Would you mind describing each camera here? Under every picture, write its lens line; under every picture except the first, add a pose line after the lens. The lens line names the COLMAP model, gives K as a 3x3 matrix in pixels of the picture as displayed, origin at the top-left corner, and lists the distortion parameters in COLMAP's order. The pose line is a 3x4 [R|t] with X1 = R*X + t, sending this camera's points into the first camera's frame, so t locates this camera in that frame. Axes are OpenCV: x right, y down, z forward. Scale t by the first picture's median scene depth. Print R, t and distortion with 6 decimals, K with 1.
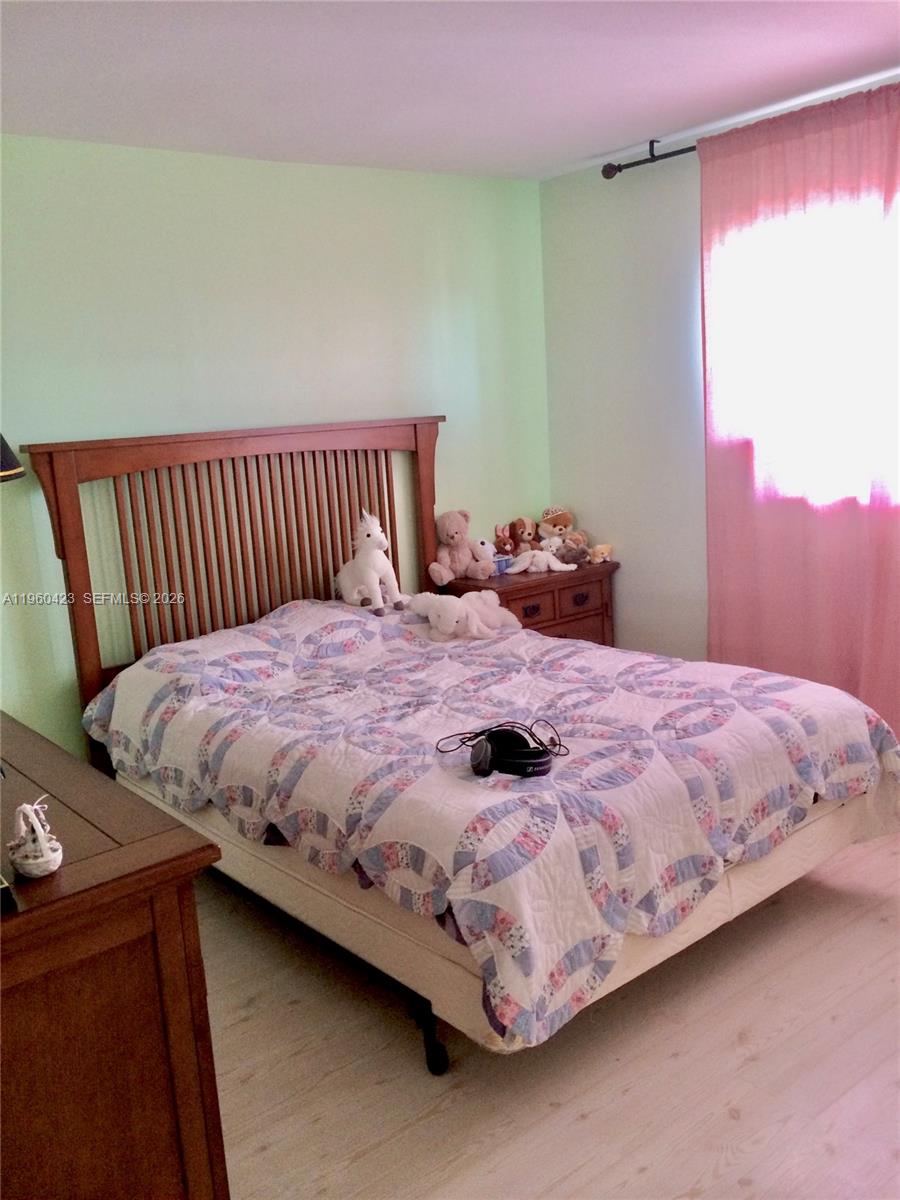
lens RADIAL K [[1034.0, 0, 448.5], [0, 1034.0, 598.7], [0, 0, 1]] dist [0.081349, -0.102911]
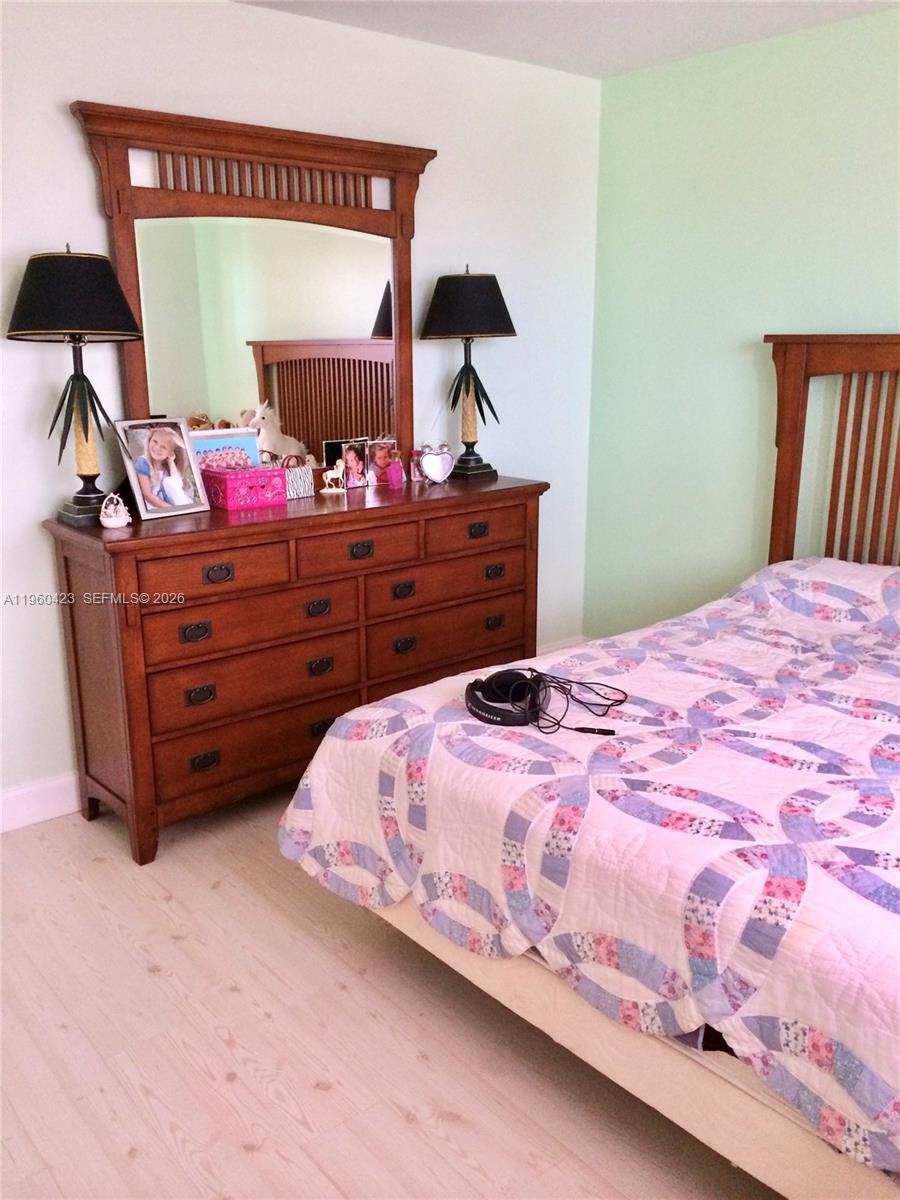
lens RADIAL K [[1034.0, 0, 449.4], [0, 1034.0, 603.1], [0, 0, 1]] dist [0.081349, -0.102911]
pose [[0.008971, 0.315011, -0.949046, 0.772296], [-0.187324, 0.932811, 0.307852, -0.174797], [0.982257, 0.175017, 0.067377, 0.720309]]
